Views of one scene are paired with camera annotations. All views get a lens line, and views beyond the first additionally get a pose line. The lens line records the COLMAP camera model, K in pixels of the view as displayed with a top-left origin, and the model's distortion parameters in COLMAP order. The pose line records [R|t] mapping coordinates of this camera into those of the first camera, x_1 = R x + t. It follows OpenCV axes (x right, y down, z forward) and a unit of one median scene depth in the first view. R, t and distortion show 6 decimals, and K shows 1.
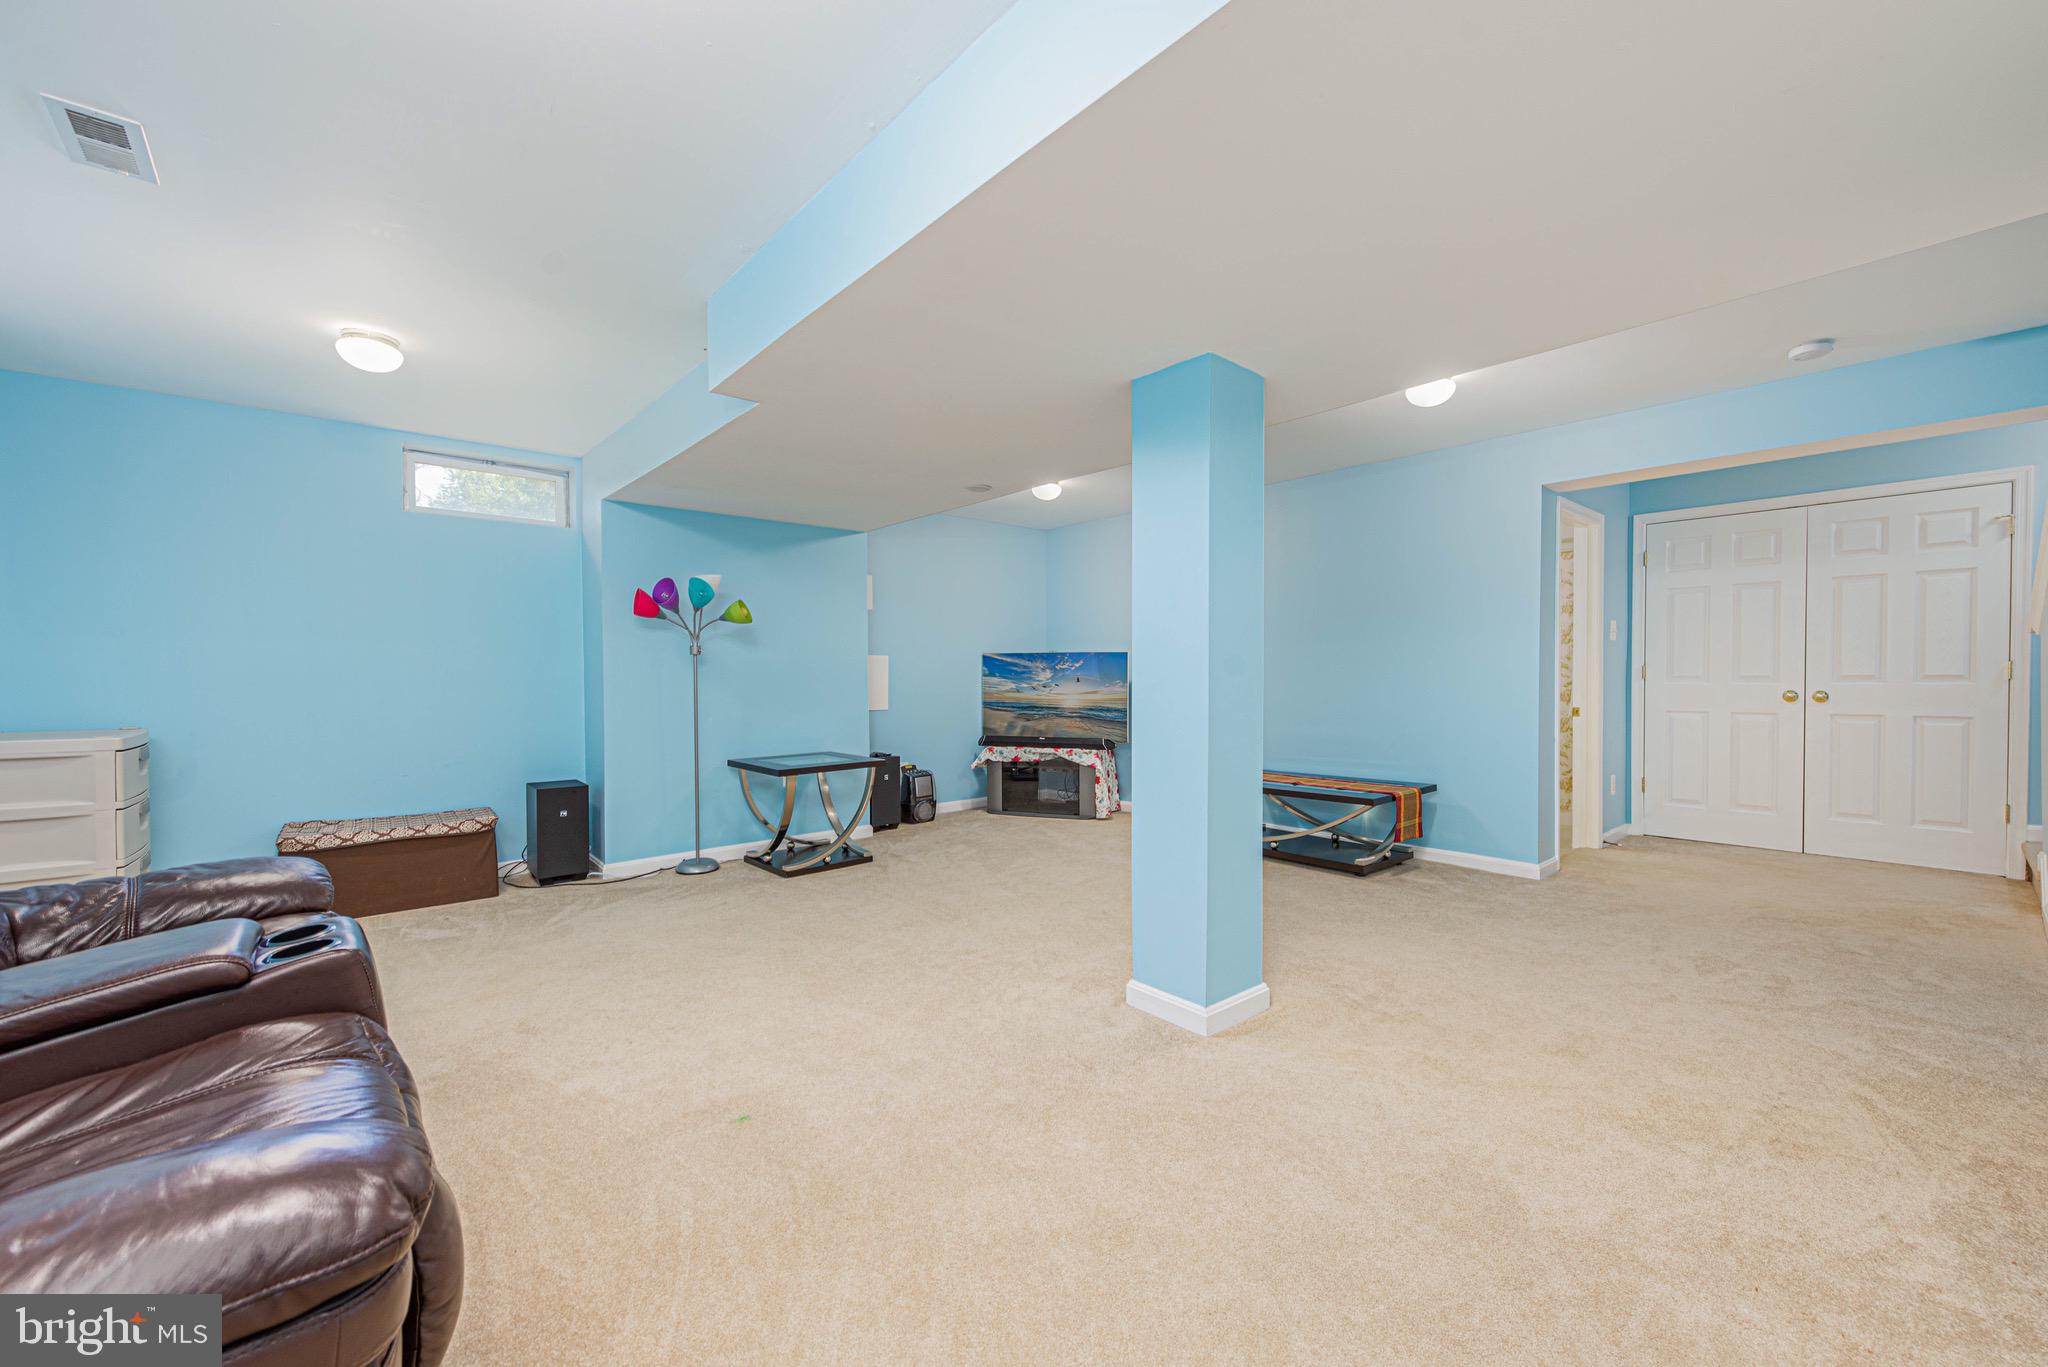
lens RADIAL K [[807.6, 0, 1028.4], [0, 807.6, 682.3], [0, 0, 1]] dist [0.004949, -0.001263]
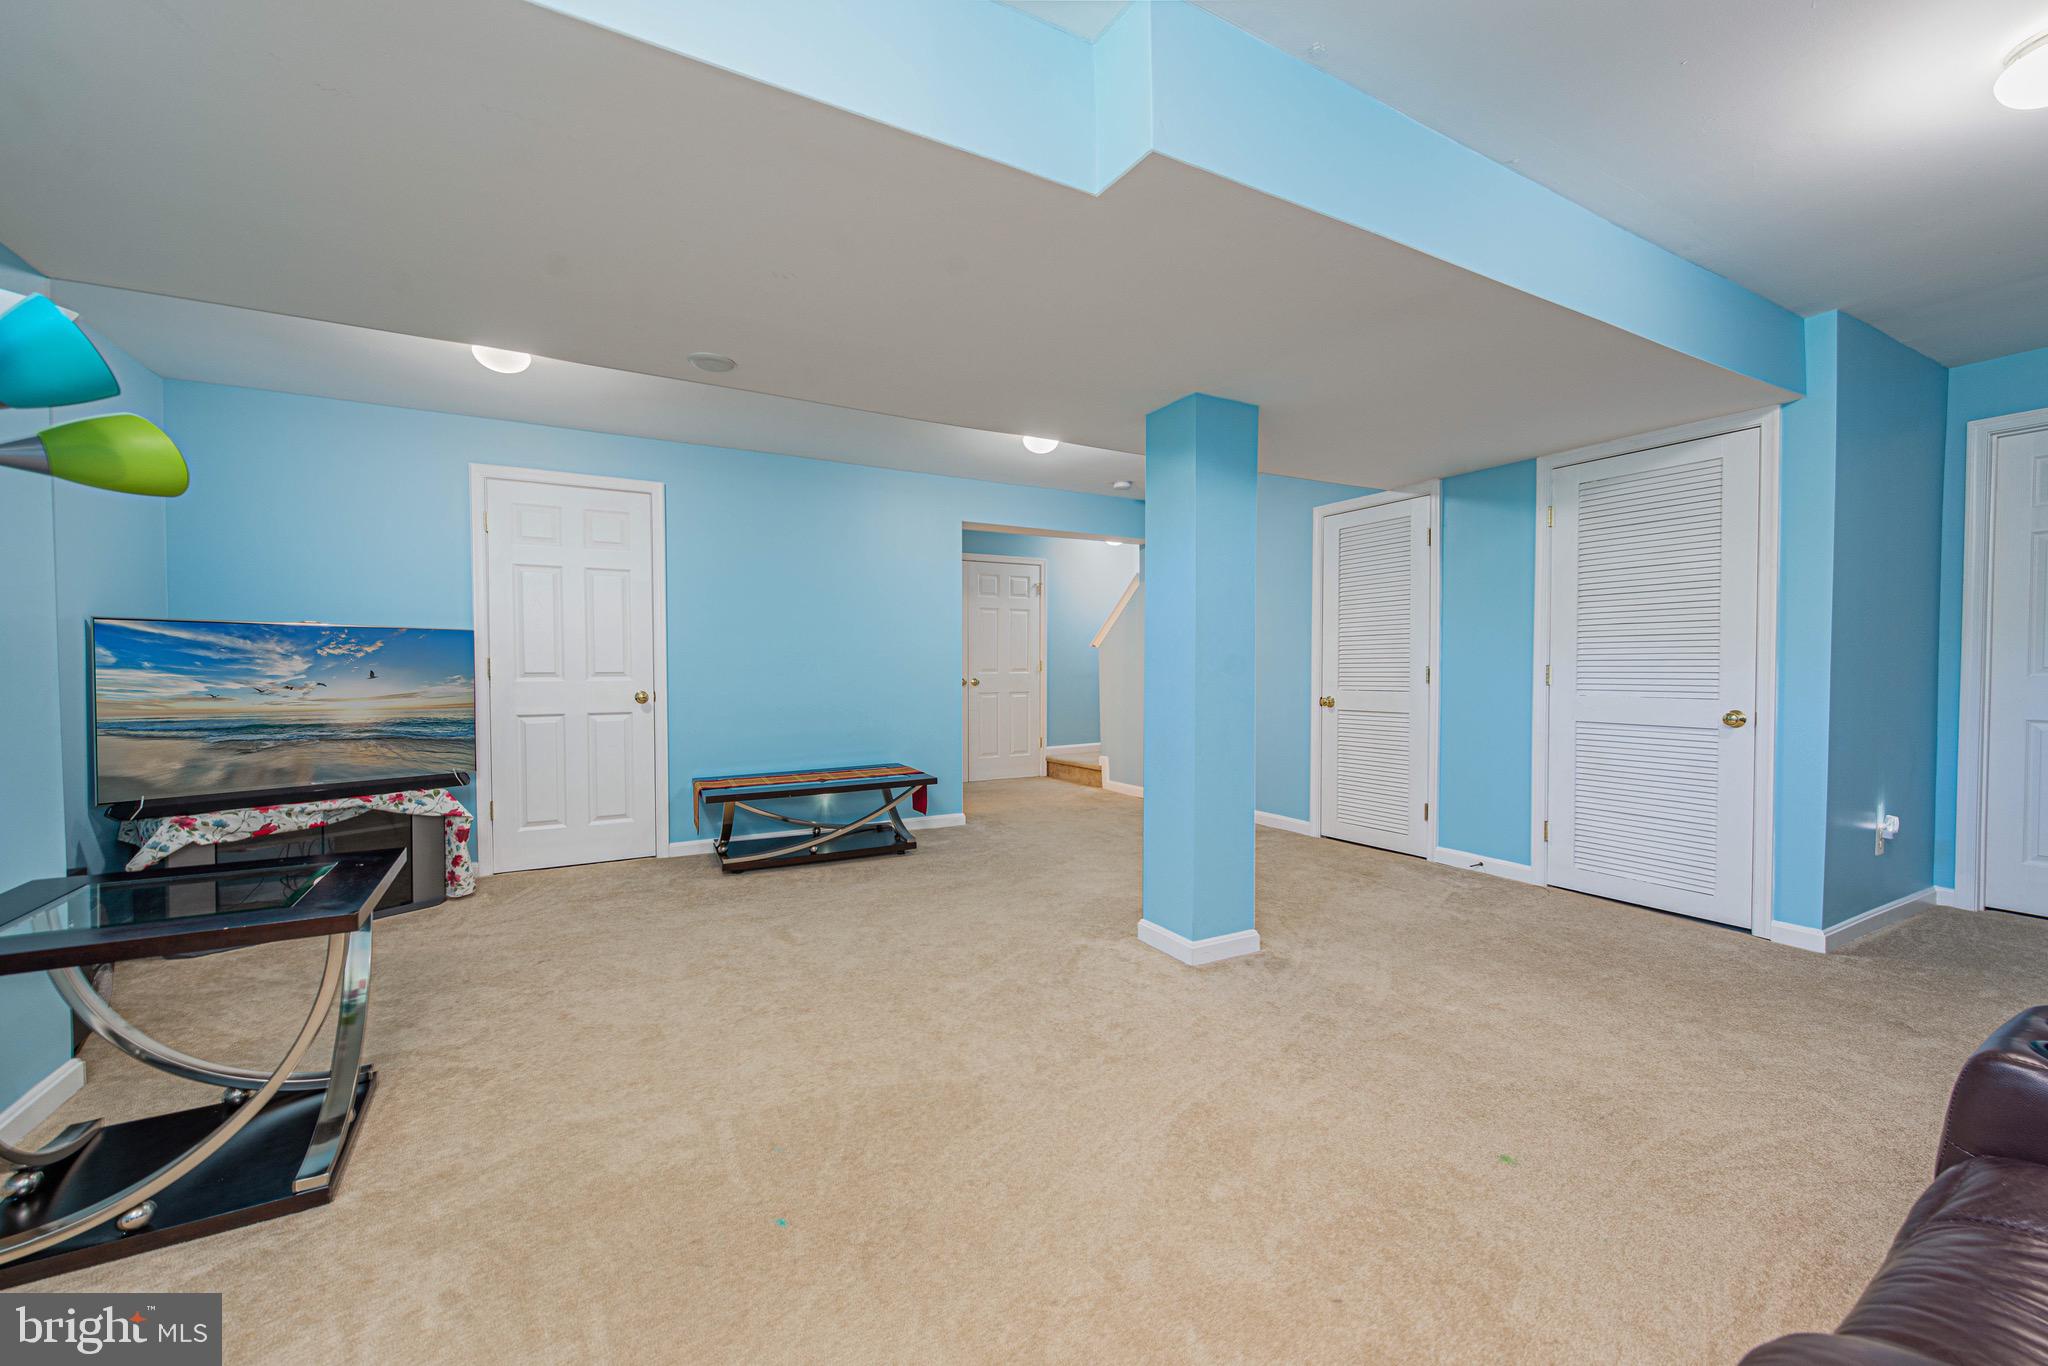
lens RADIAL K [[807.6, 0, 1021.3], [0, 807.6, 687.3], [0, 0, 1]] dist [0.004949, -0.001263]
pose [[0.213341, -0.019567, 0.976782, -0.407203], [0.009871, 0.999792, 0.017872, 0.000564], [-0.976928, 0.005829, 0.213490, 0.420123]]
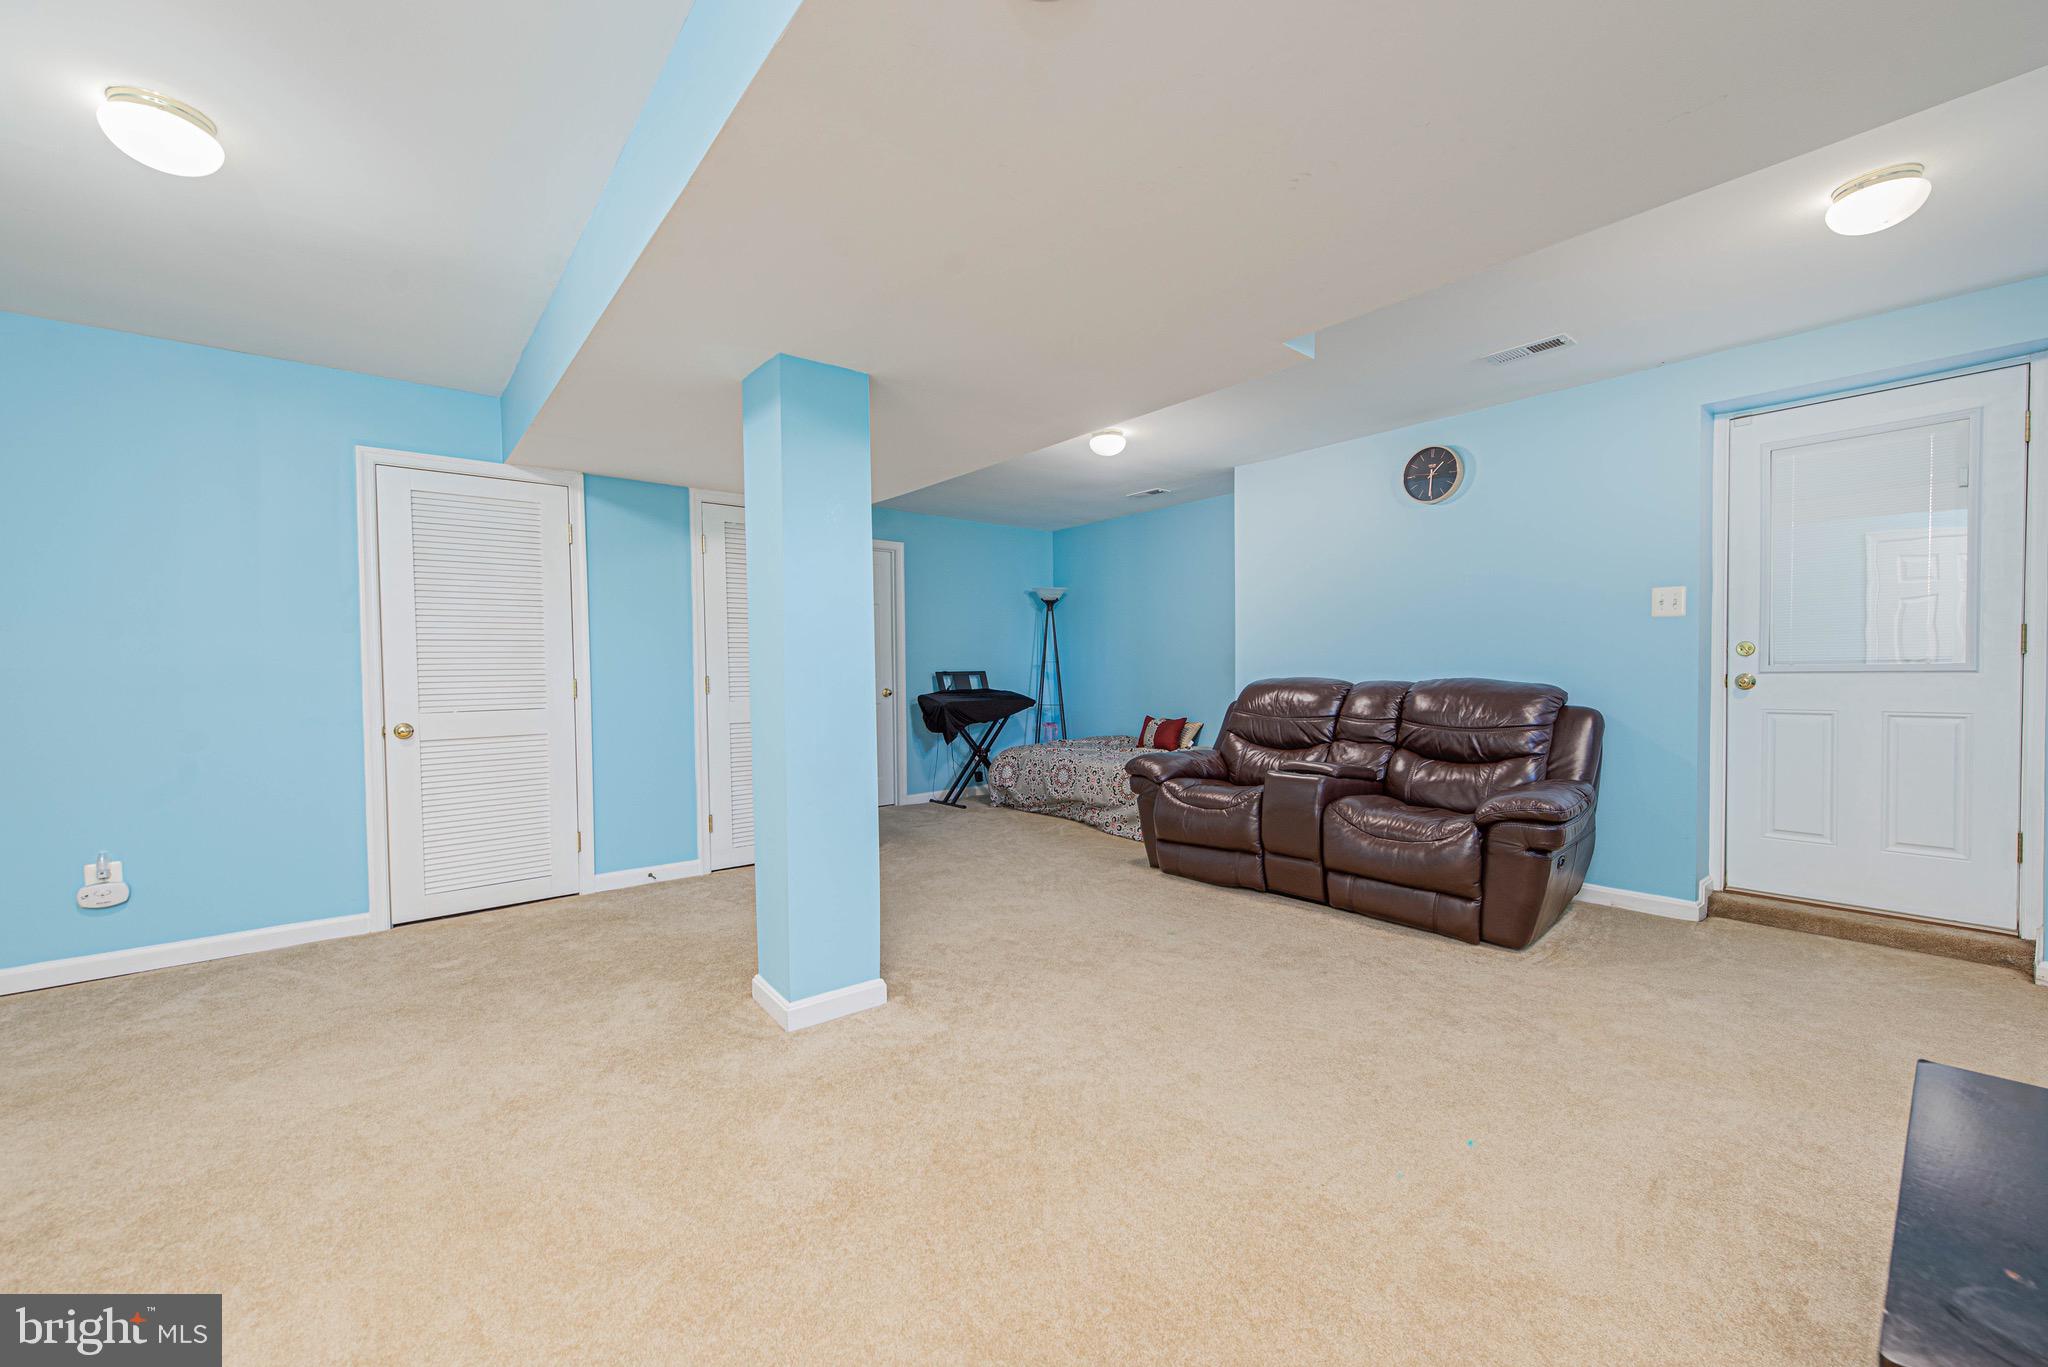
lens RADIAL K [[807.6, 0, 1034.3], [0, 807.6, 684.4], [0, 0, 1]] dist [0.004949, -0.001263]
pose [[-0.999503, 0.017552, 0.026194, -0.030044], [0.018208, 0.999522, 0.024991, -0.006052], [-0.025742, 0.025455, -0.999344, 0.833011]]
